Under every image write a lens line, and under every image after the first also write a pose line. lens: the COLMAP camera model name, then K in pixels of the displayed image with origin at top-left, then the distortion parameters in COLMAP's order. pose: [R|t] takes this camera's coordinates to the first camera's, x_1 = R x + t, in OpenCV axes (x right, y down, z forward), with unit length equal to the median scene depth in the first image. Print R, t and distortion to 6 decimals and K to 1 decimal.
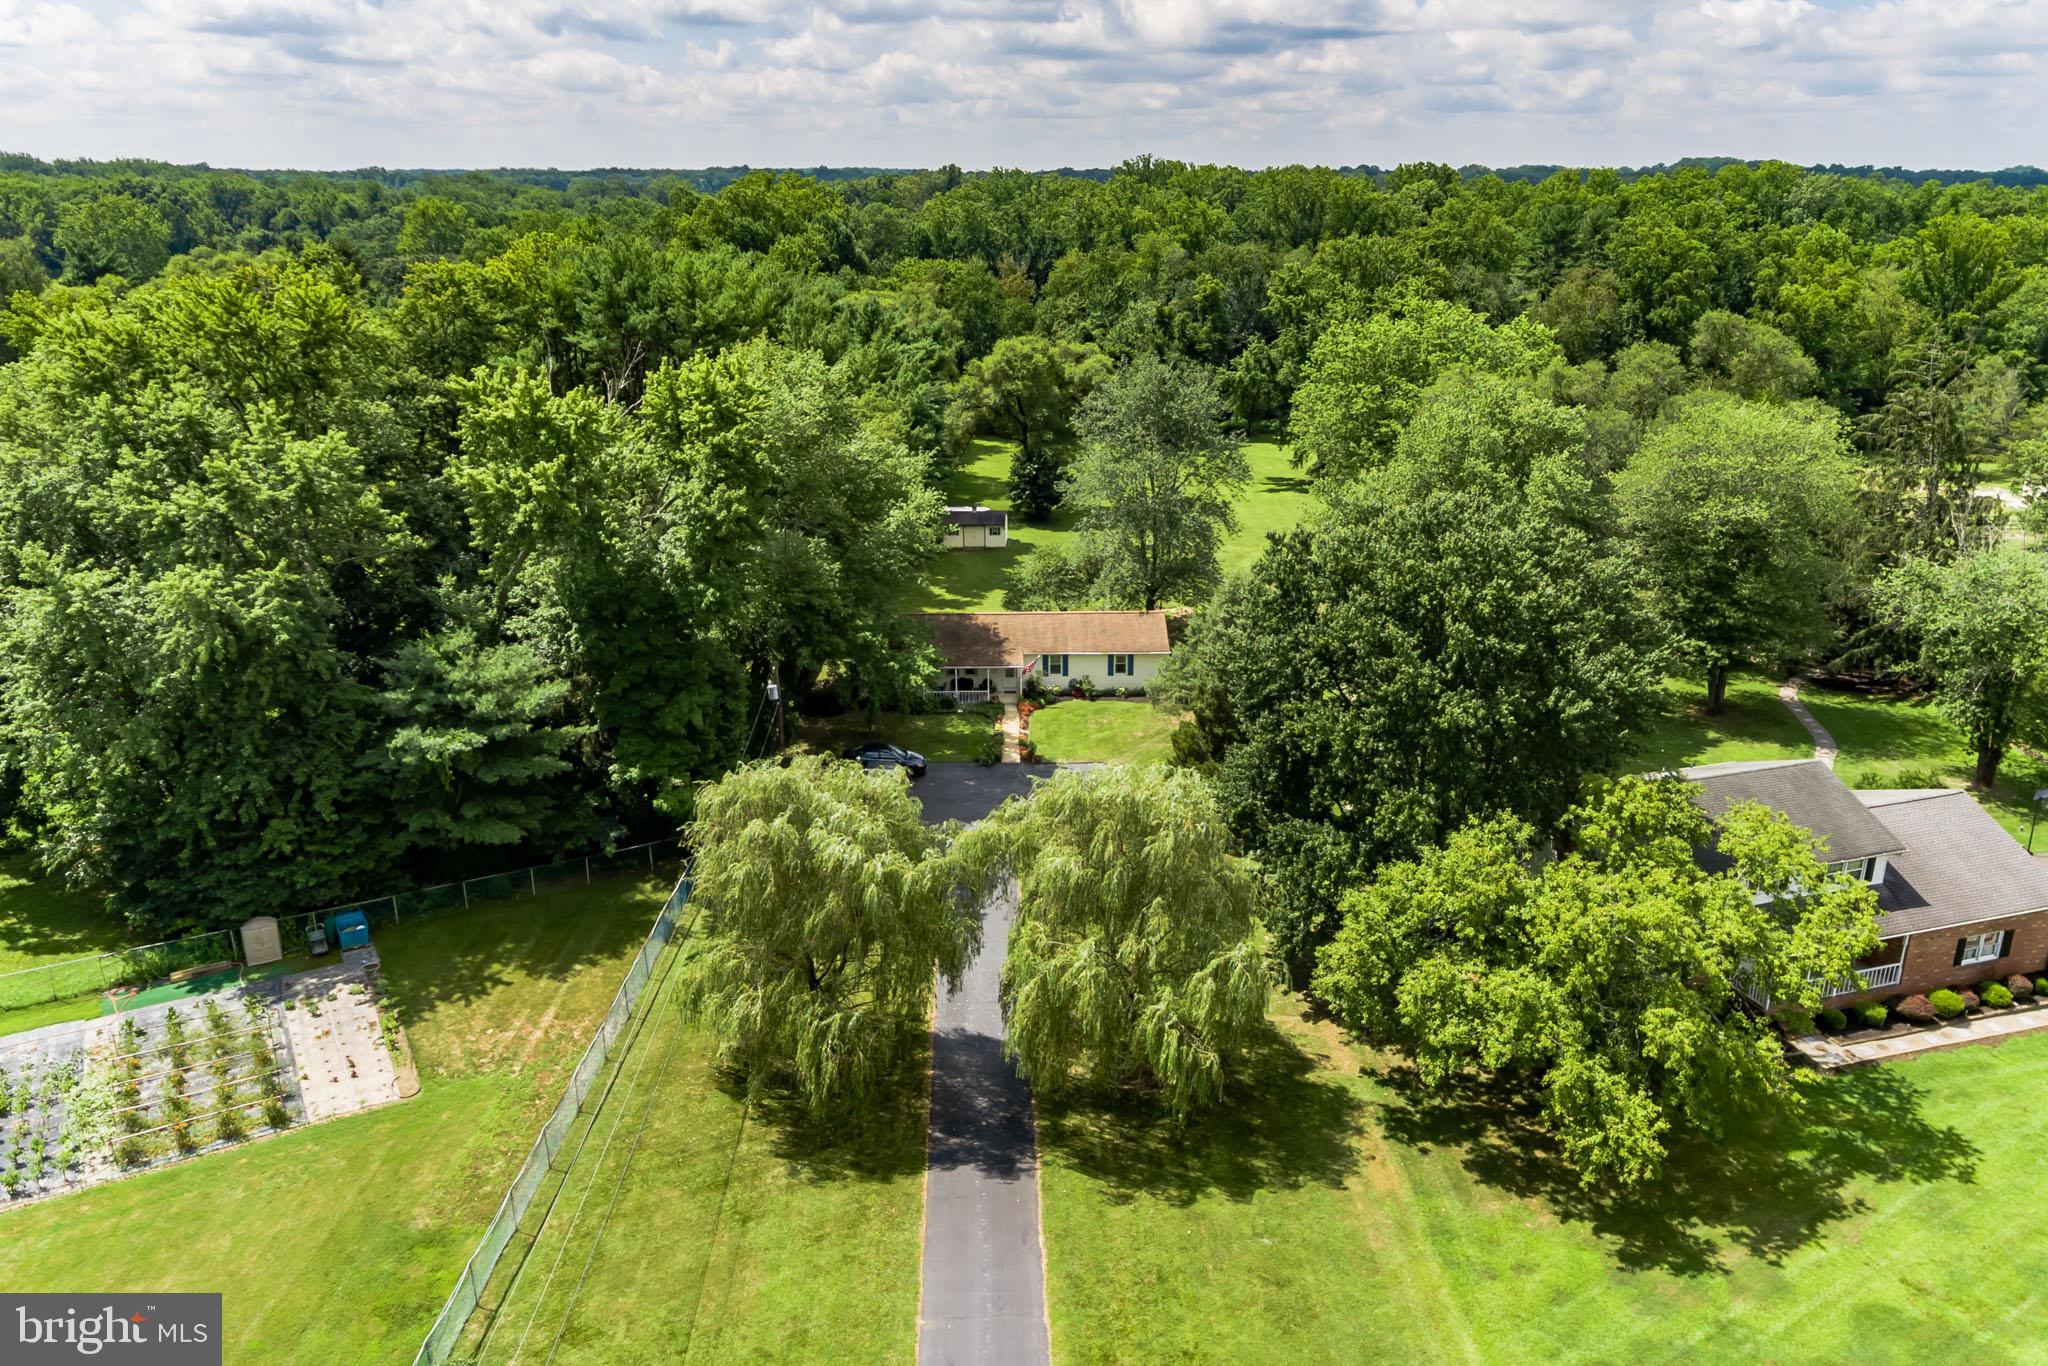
lens RADIAL K [[1429.6, 0, 1015.3], [0, 1429.6, 670.3], [0, 0, 1]] dist [-0.002052, 0.005192]
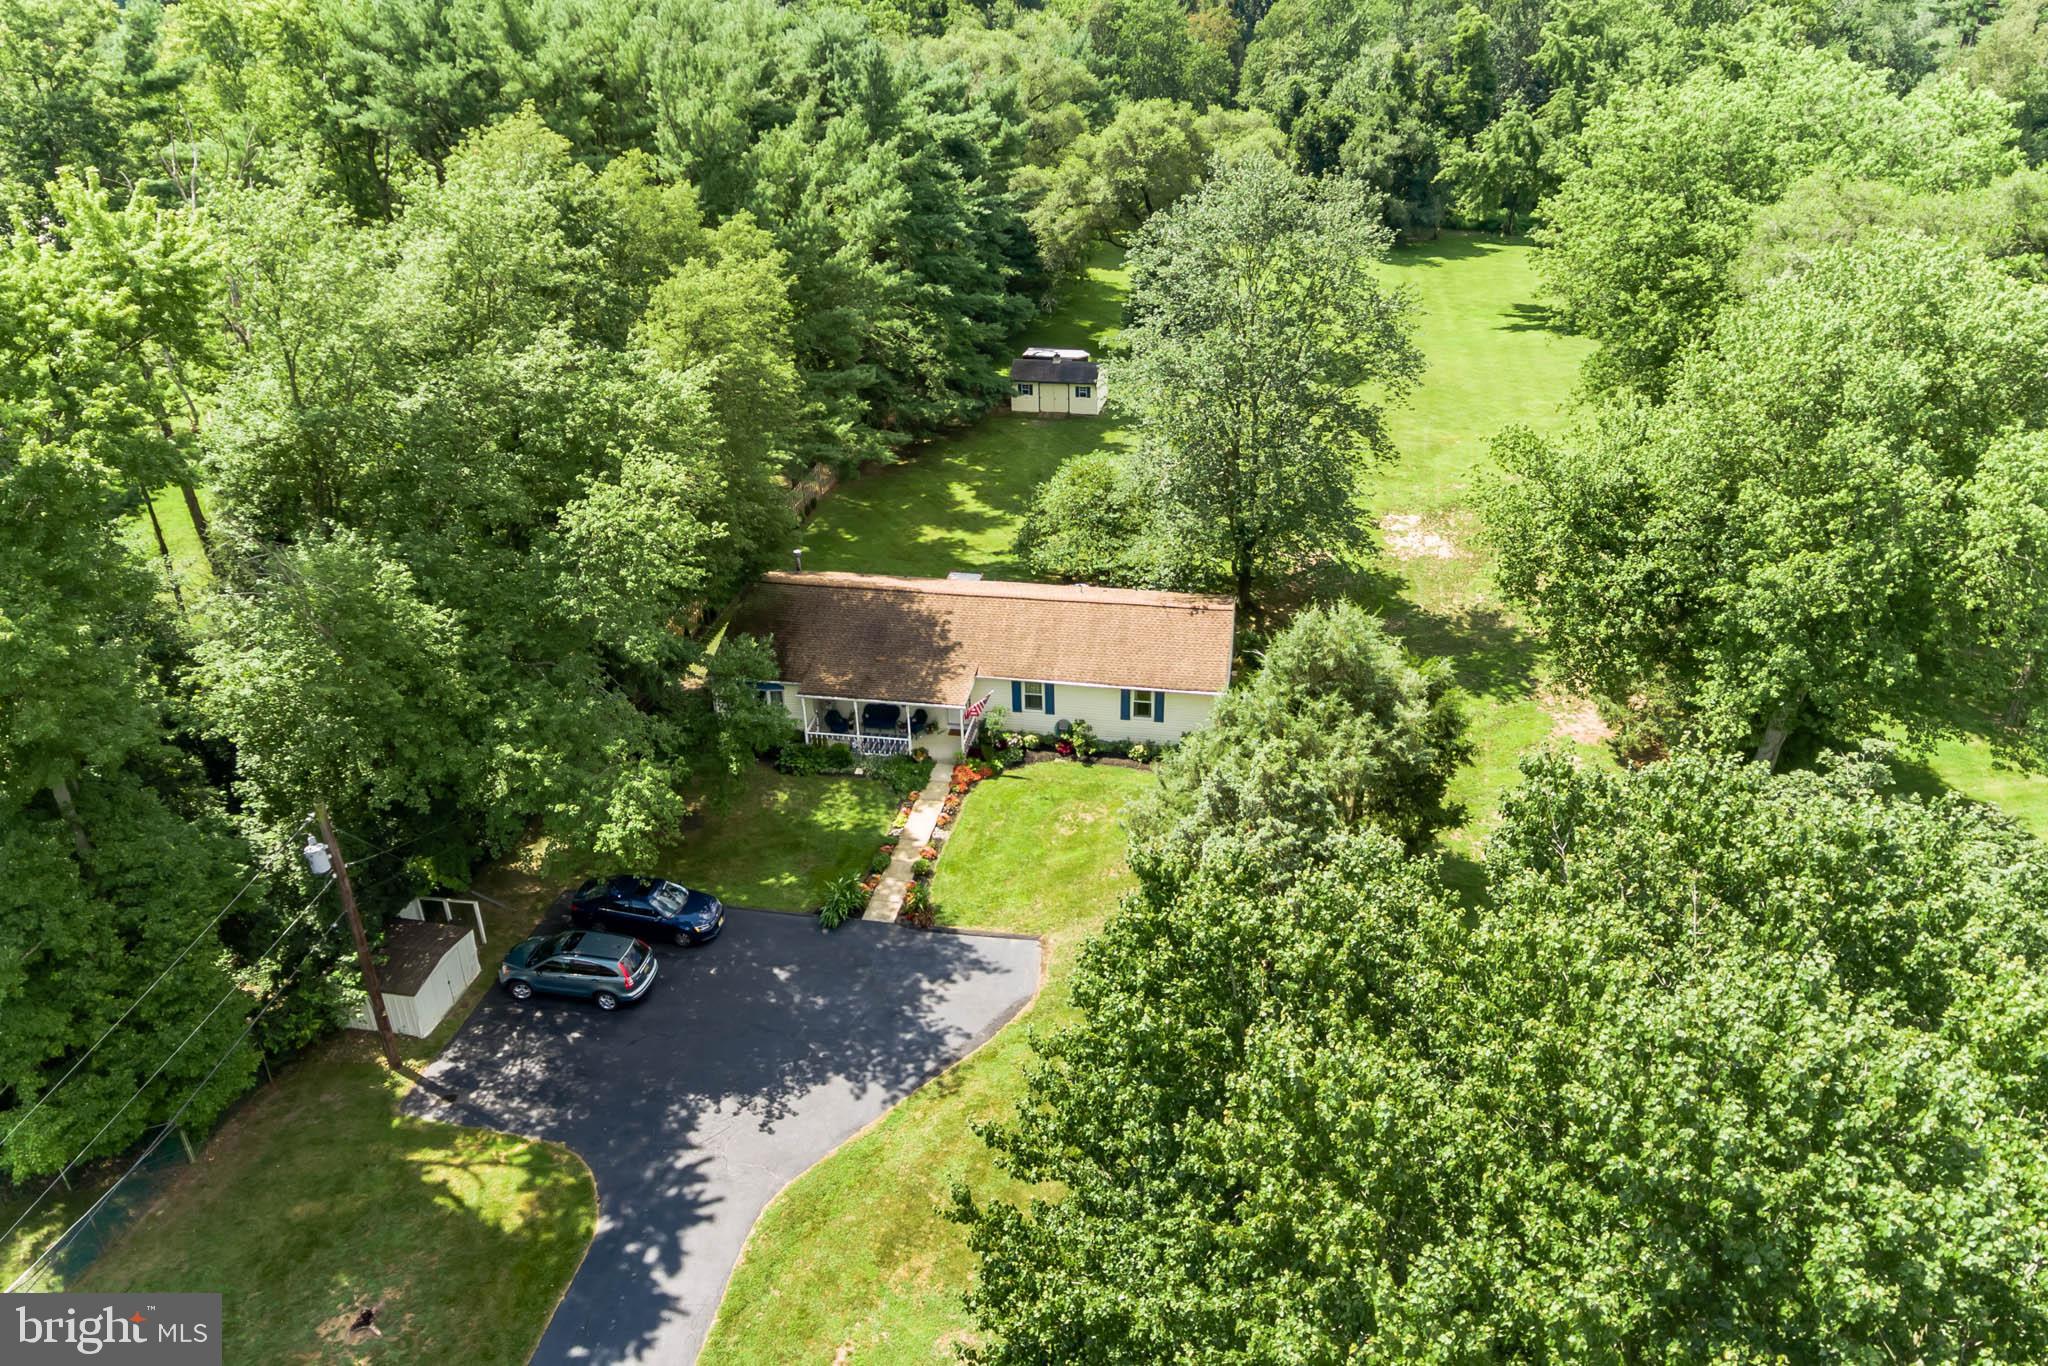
lens RADIAL K [[1429.6, 0, 1012.4], [0, 1429.6, 670.5], [0, 0, 1]] dist [-0.002052, 0.005192]
pose [[0.982417, 0.076691, -0.170220, 0.094295], [-0.048166, 0.984984, 0.165788, -0.088426], [0.180379, -0.154675, 0.971360, 0.329470]]
